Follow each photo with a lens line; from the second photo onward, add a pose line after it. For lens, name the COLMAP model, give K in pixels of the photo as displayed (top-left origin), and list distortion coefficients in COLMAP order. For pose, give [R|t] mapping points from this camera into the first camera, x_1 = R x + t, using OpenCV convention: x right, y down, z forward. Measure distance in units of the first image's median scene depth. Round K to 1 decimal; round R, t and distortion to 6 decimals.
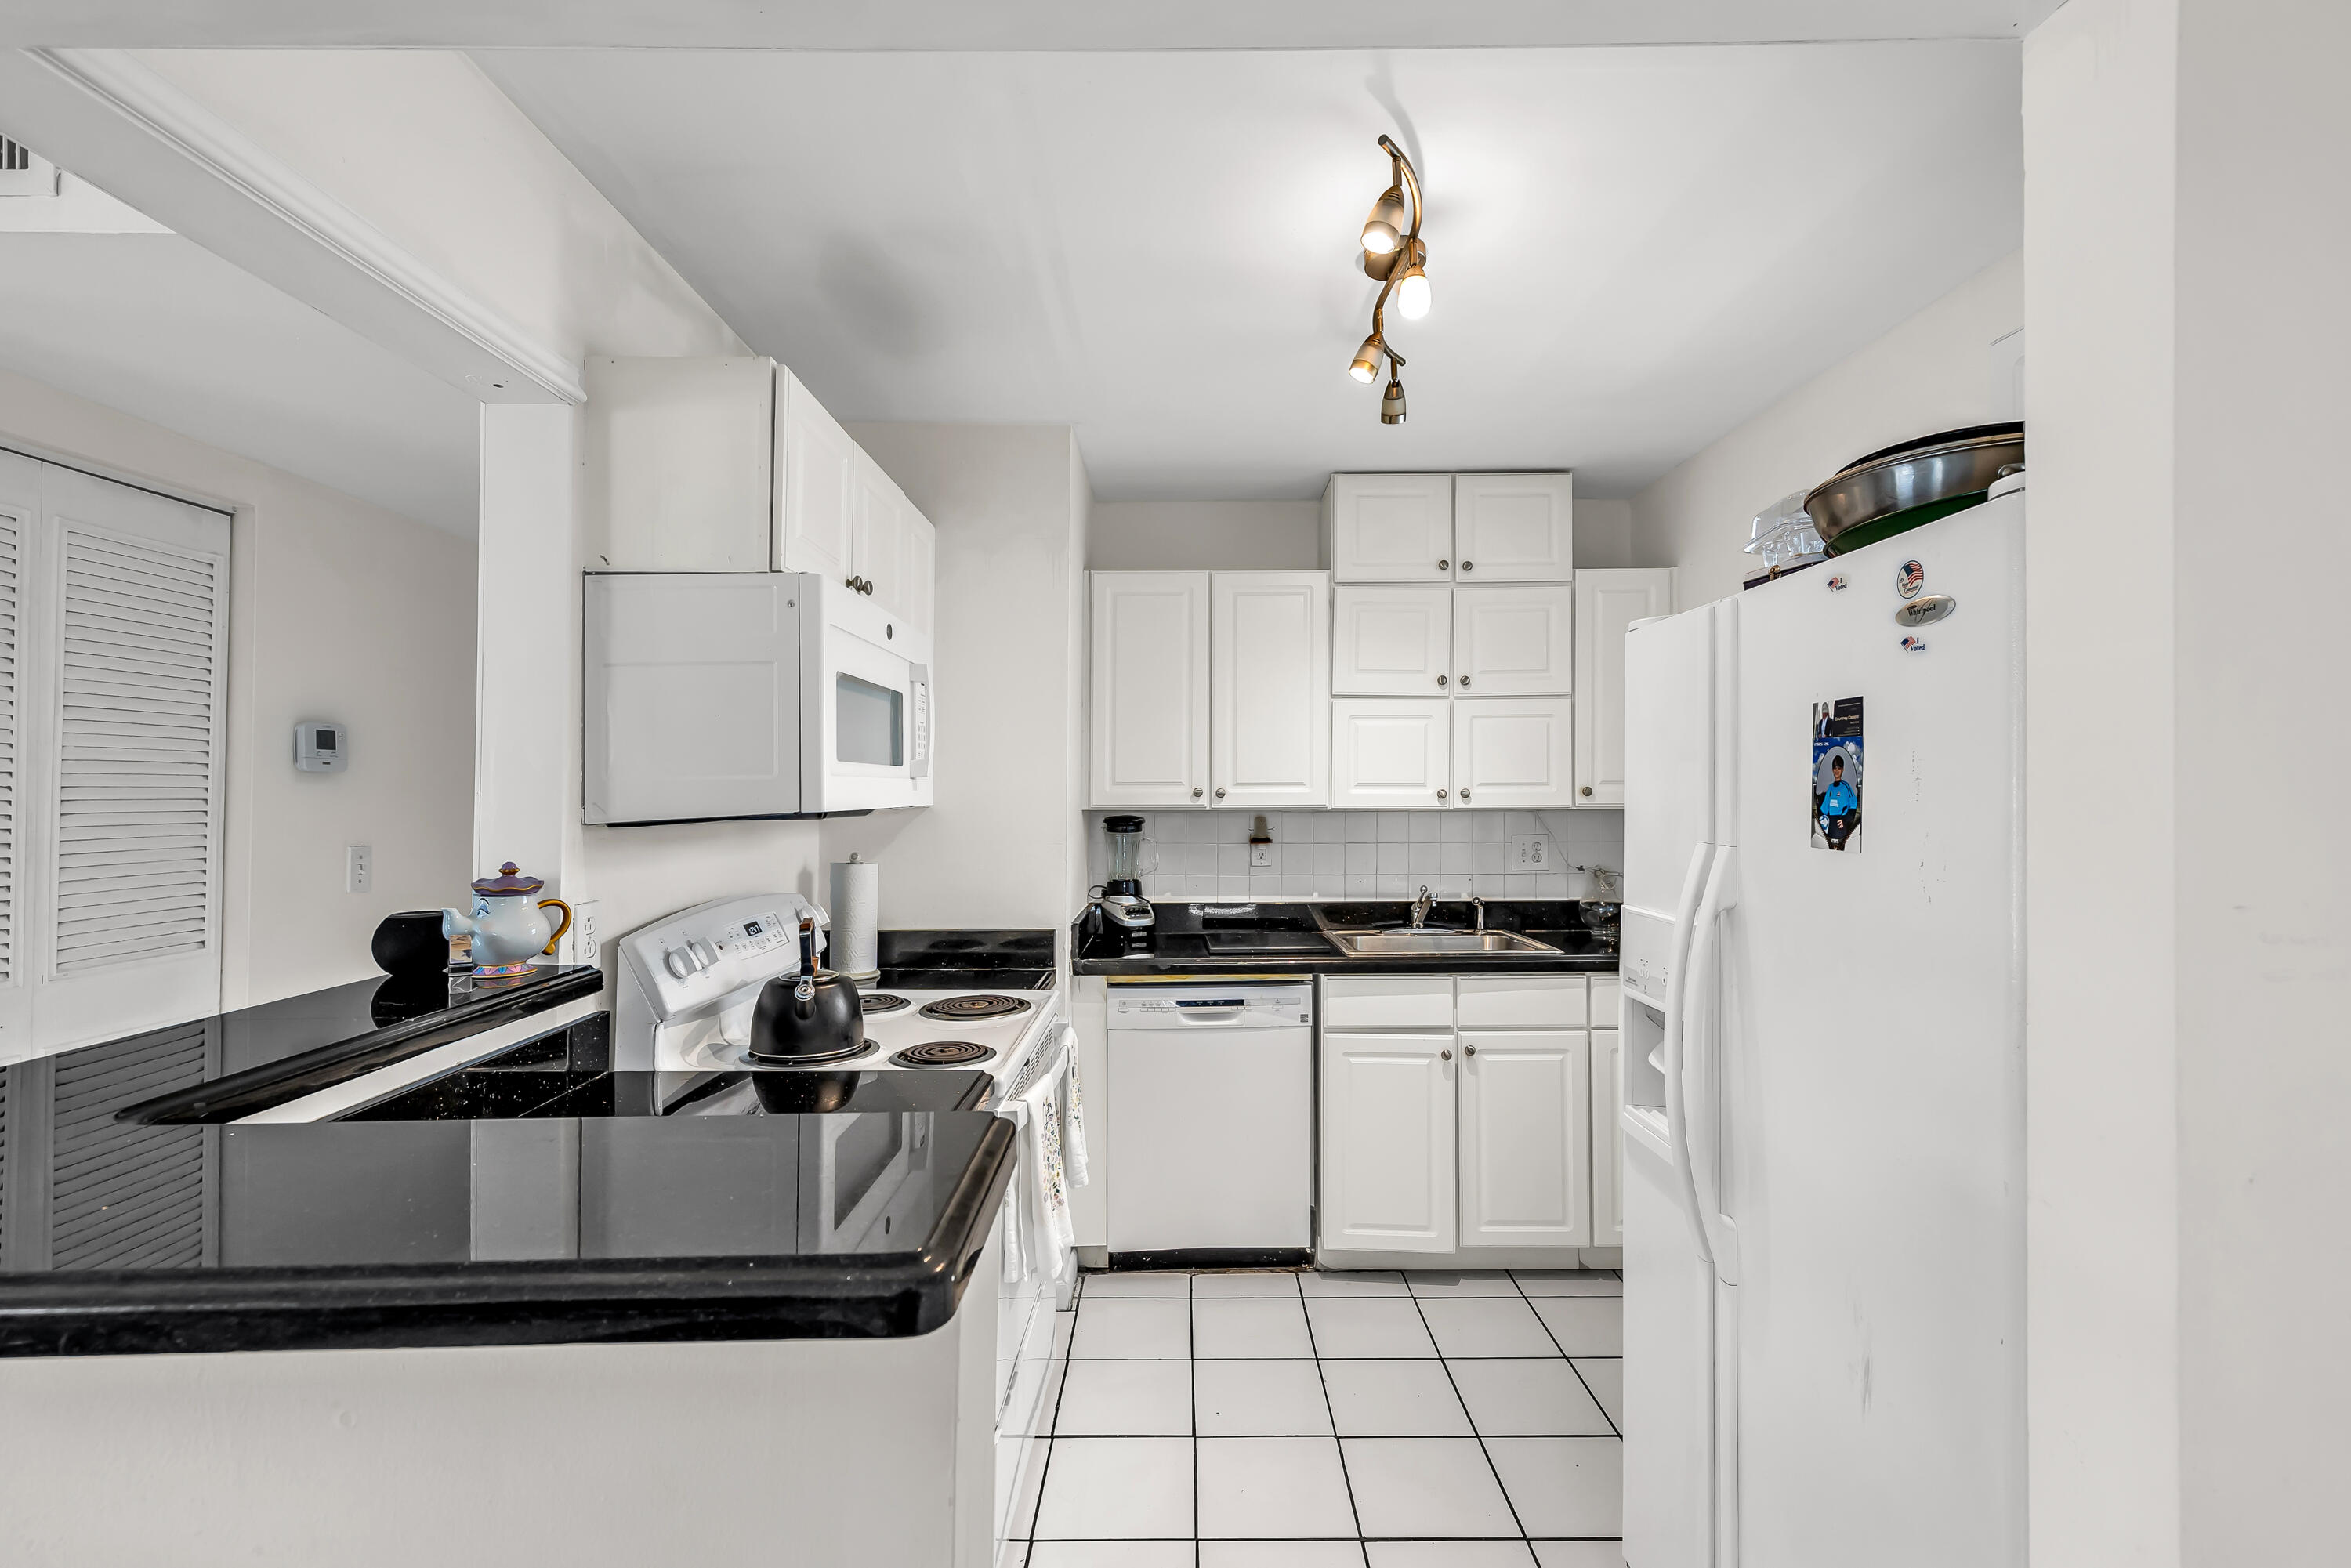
lens RADIAL K [[1066.9, 0, 1175.5], [0, 1066.9, 784.0], [0, 0, 1]] dist [0.001330, 0.000141]
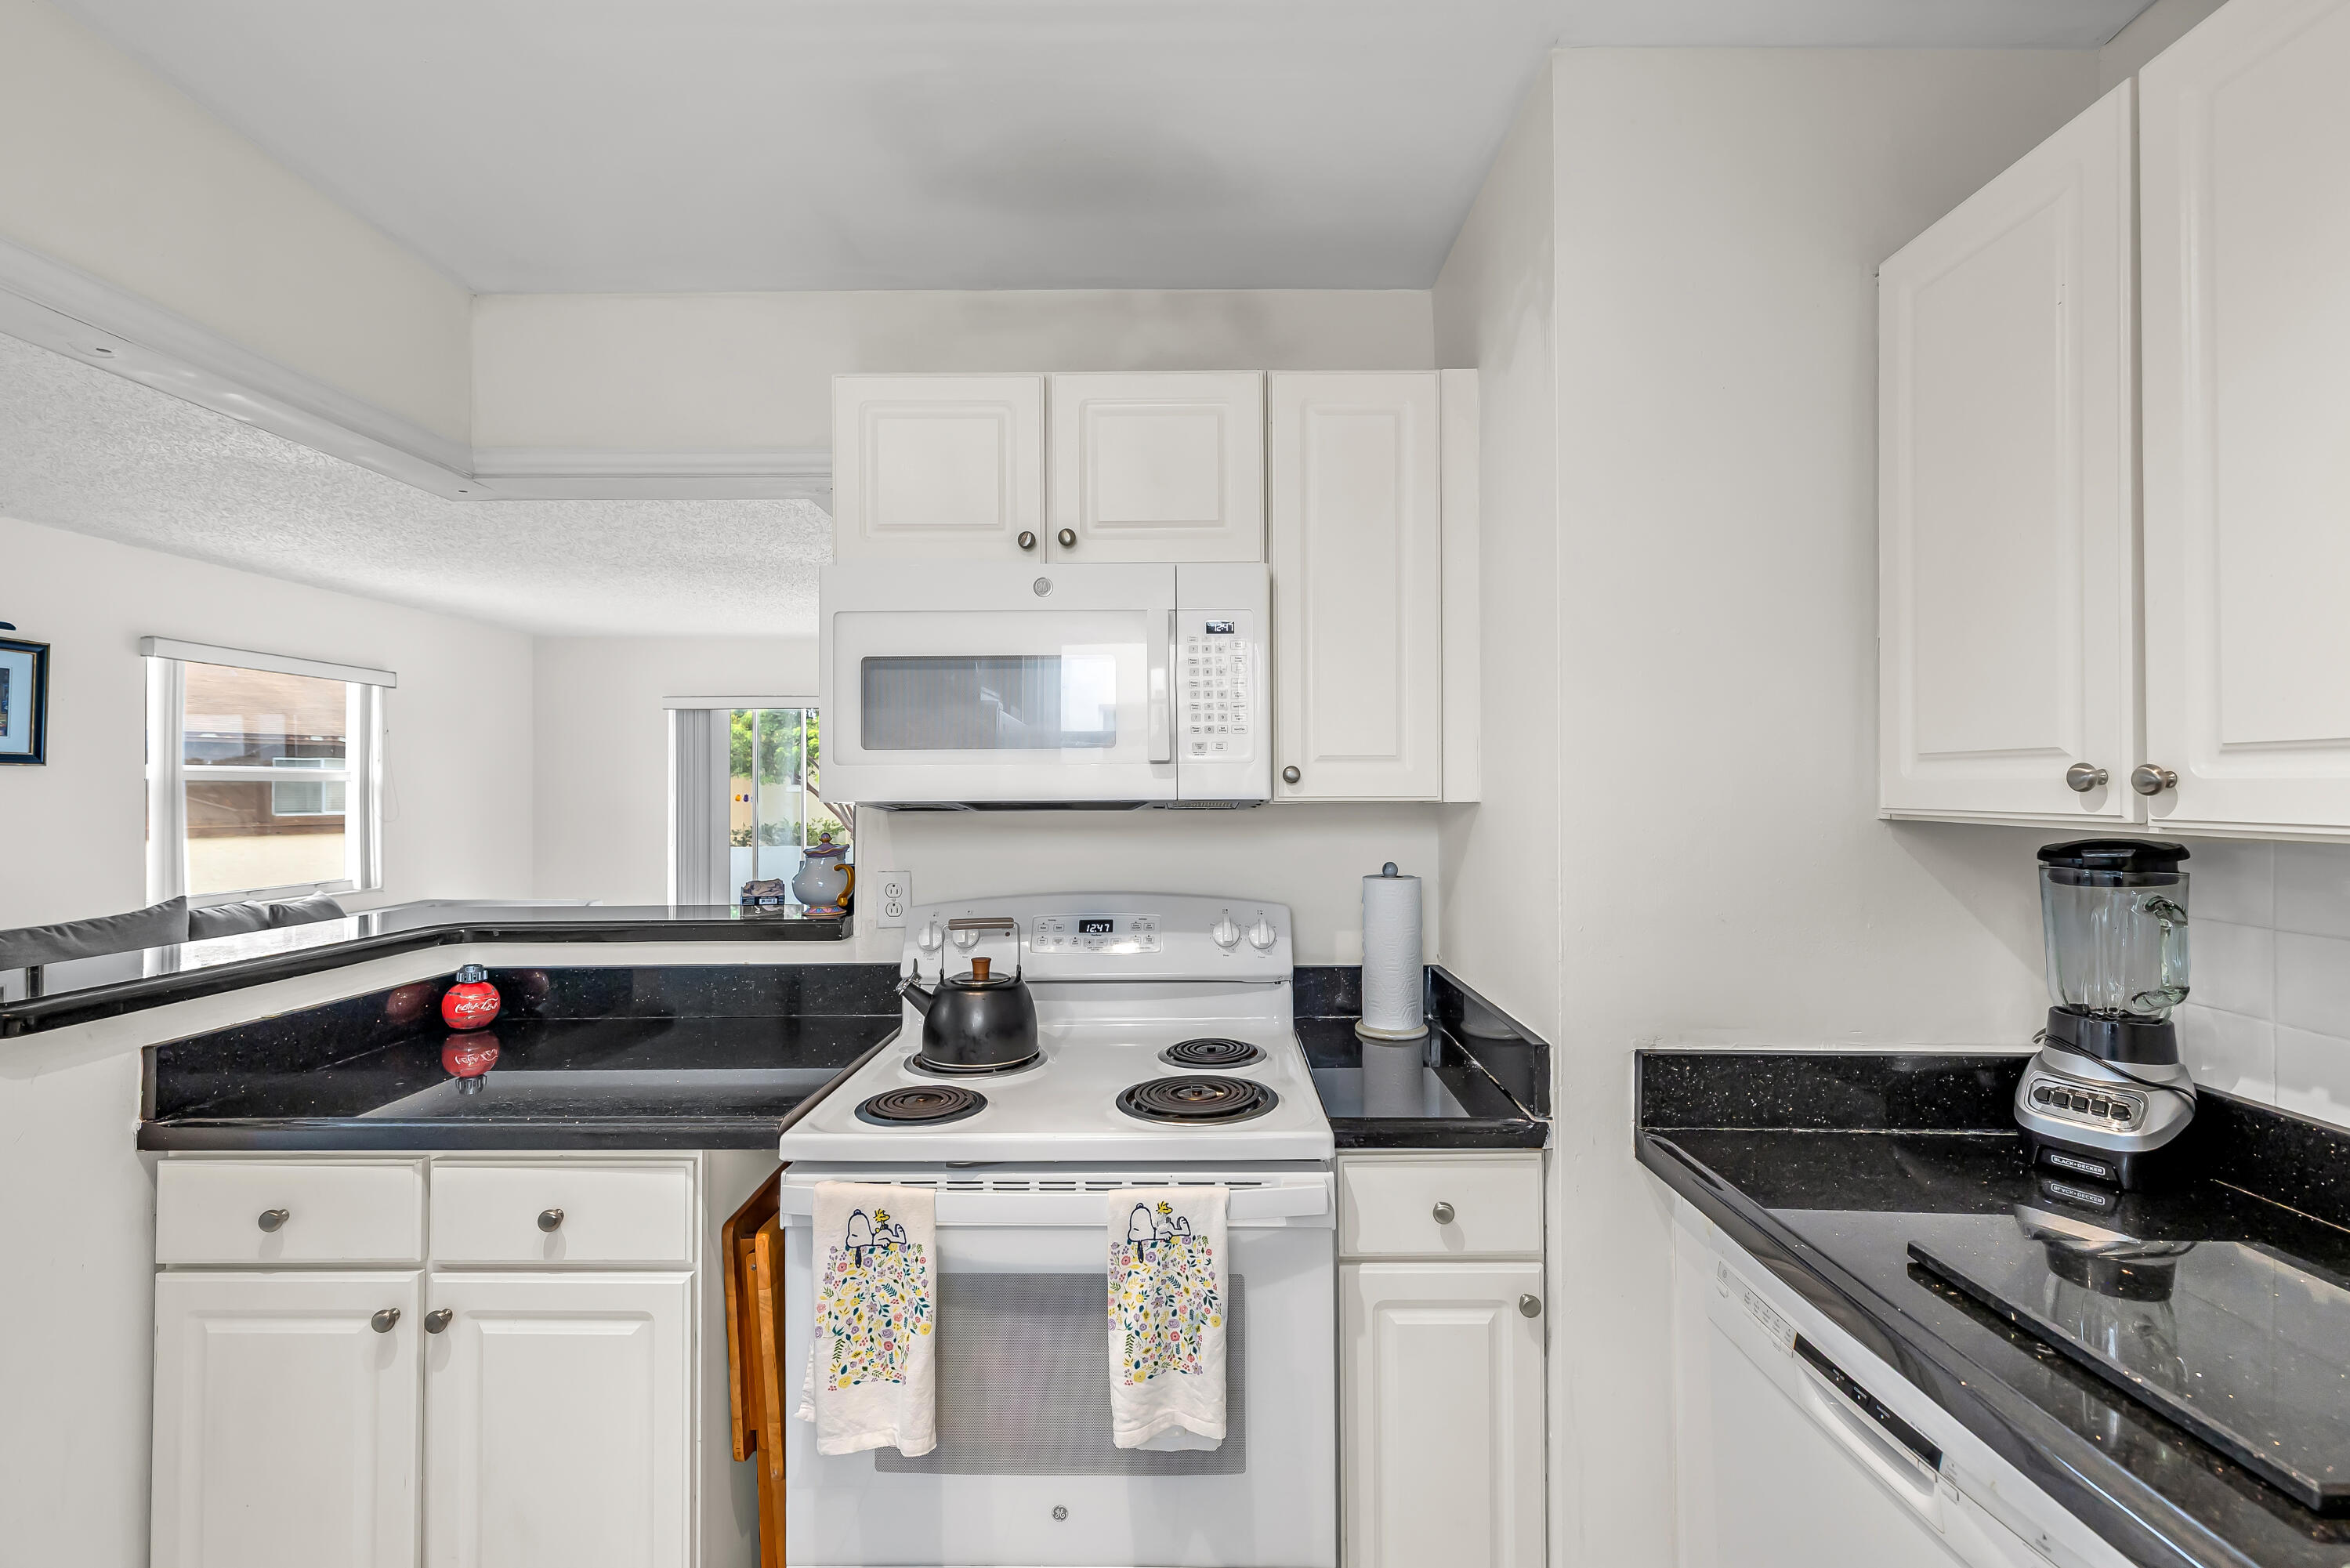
lens RADIAL K [[1030.2, 0, 1189.6], [0, 1030.2, 779.7], [0, 0, 1]] dist [0.003338, 0.000656]
pose [[-0.017298, 0.002524, -0.999847, 0.334449], [0.010114, 0.999946, 0.002349, 0.003694], [0.999799, -0.010071, -0.017323, 0.705890]]
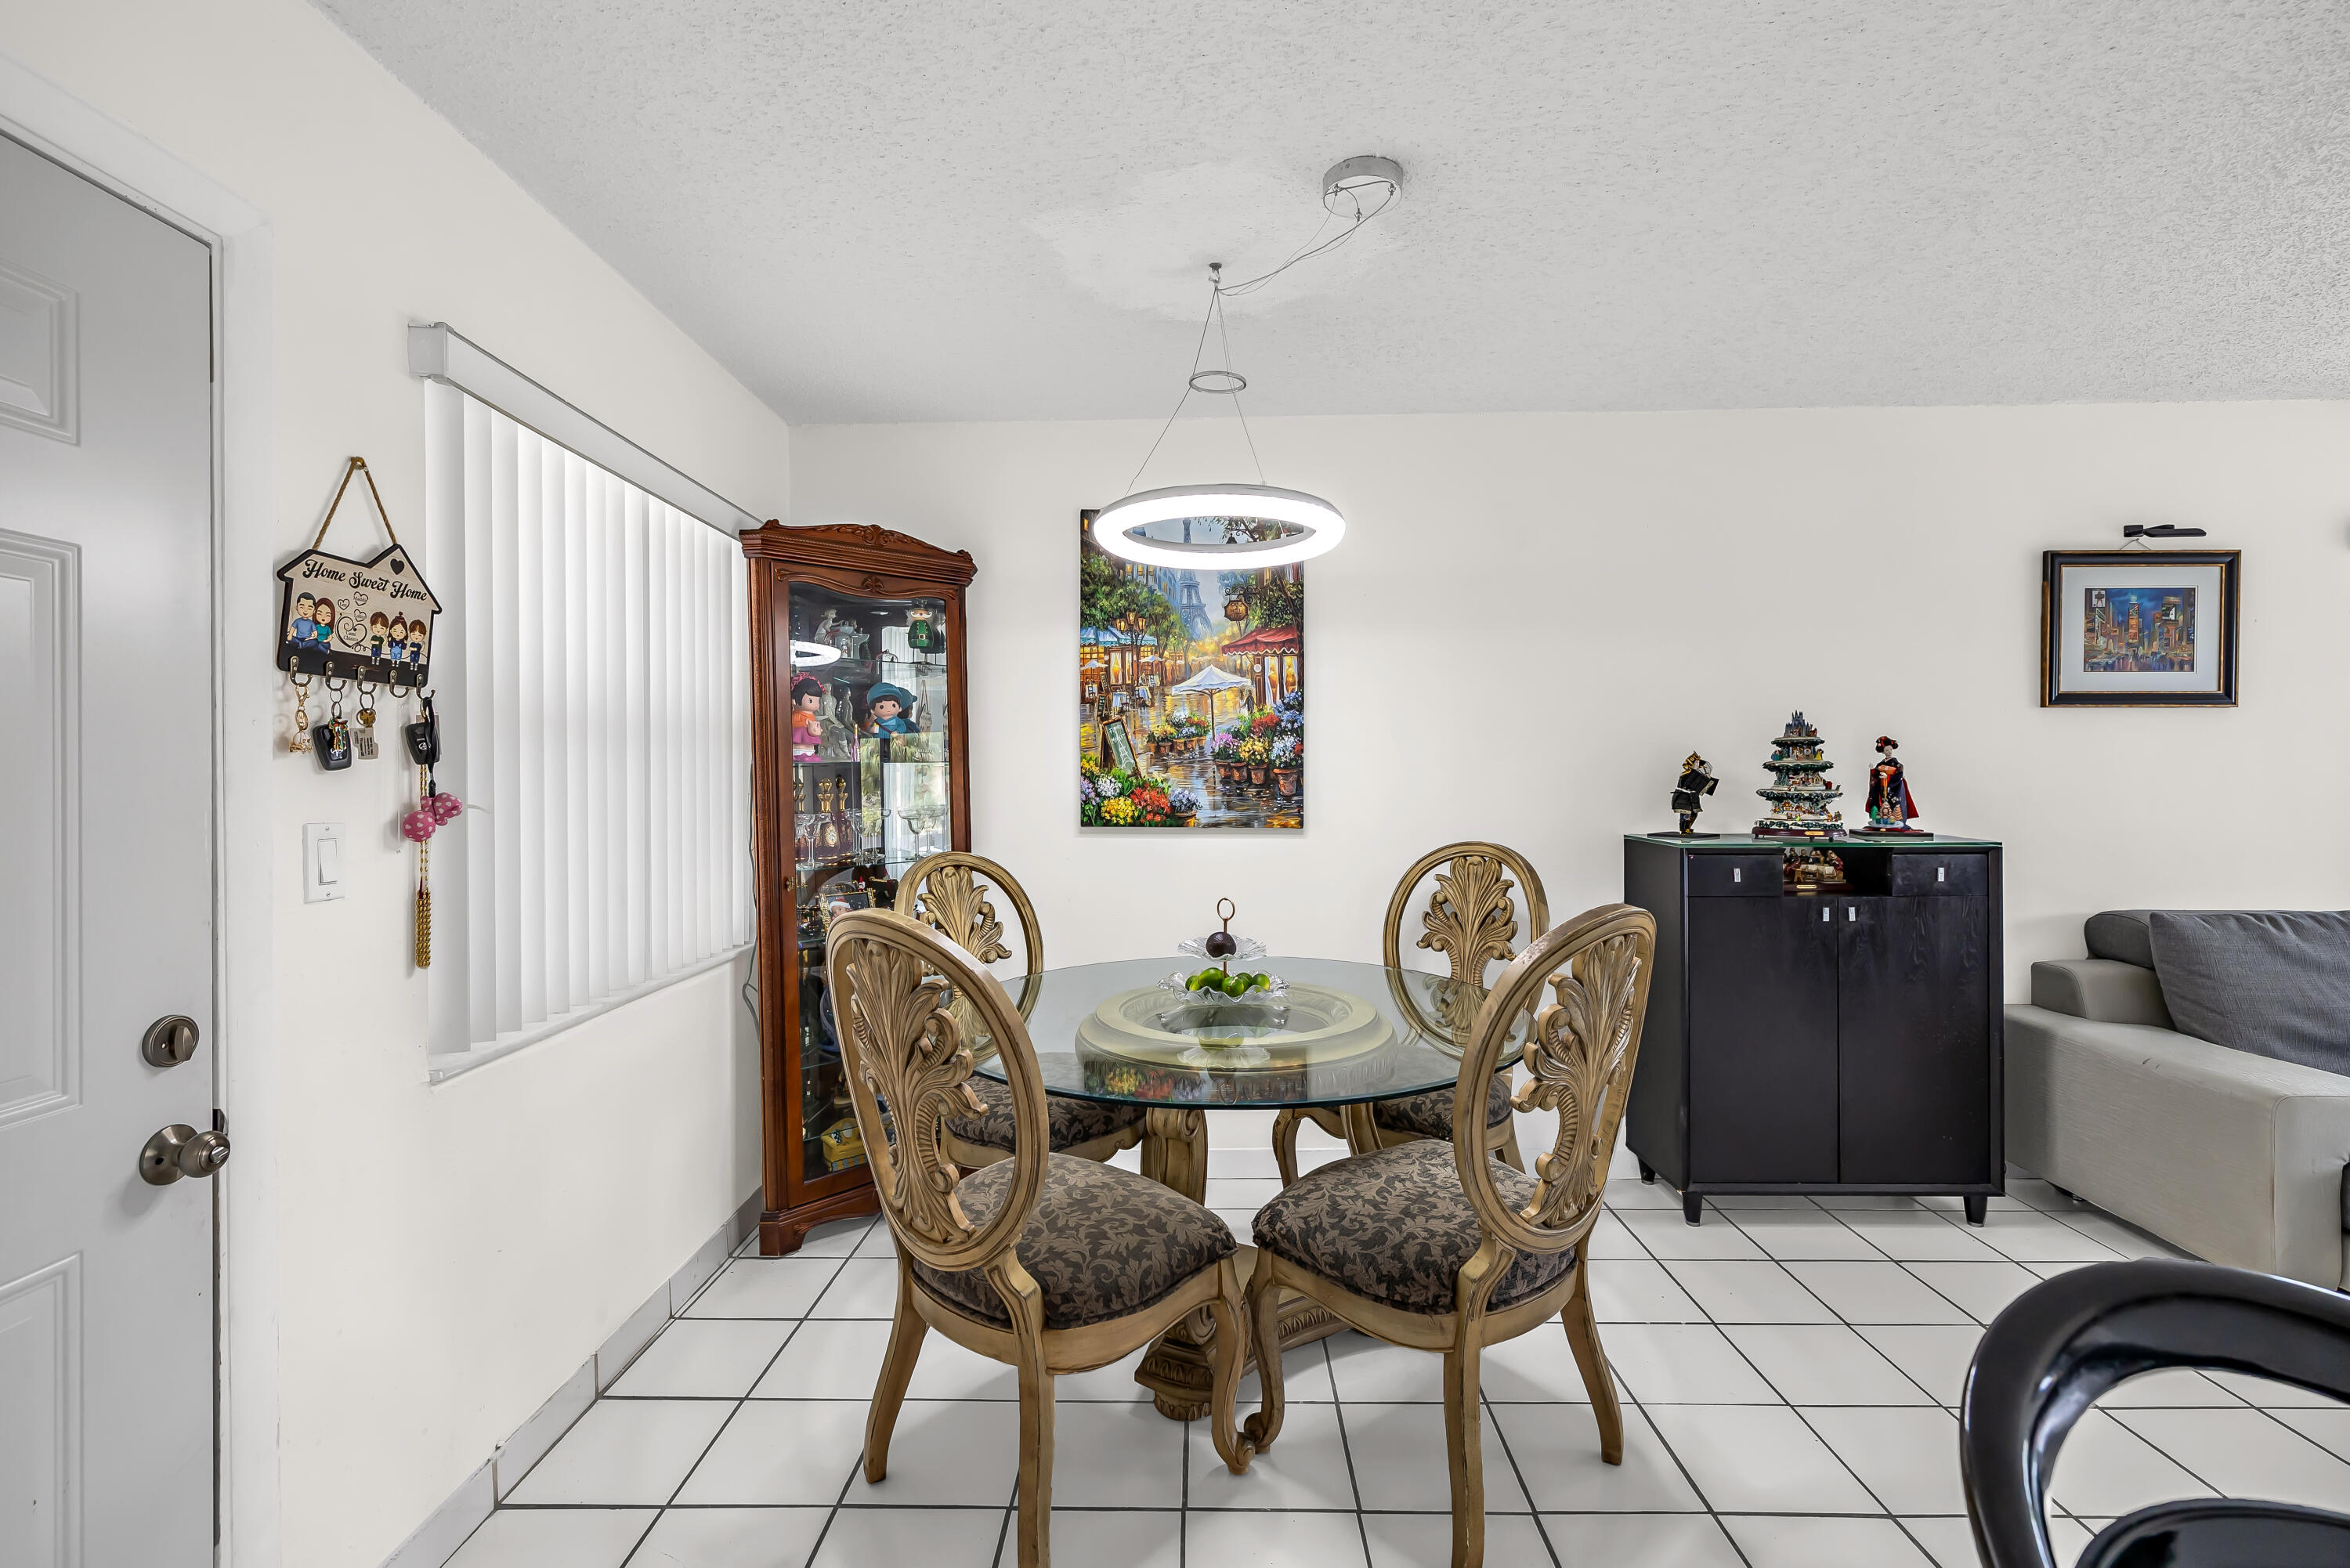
lens RADIAL K [[1020.0, 0, 1185.6], [0, 1020.0, 768.7], [0, 0, 1]] dist [0.002504, 0.000190]
pose [[-0.999763, 0.015424, 0.015346, 0.093425], [0.015259, 0.999826, -0.010760, 0.029521], [-0.015509, -0.010523, -0.999824, 0.293625]]
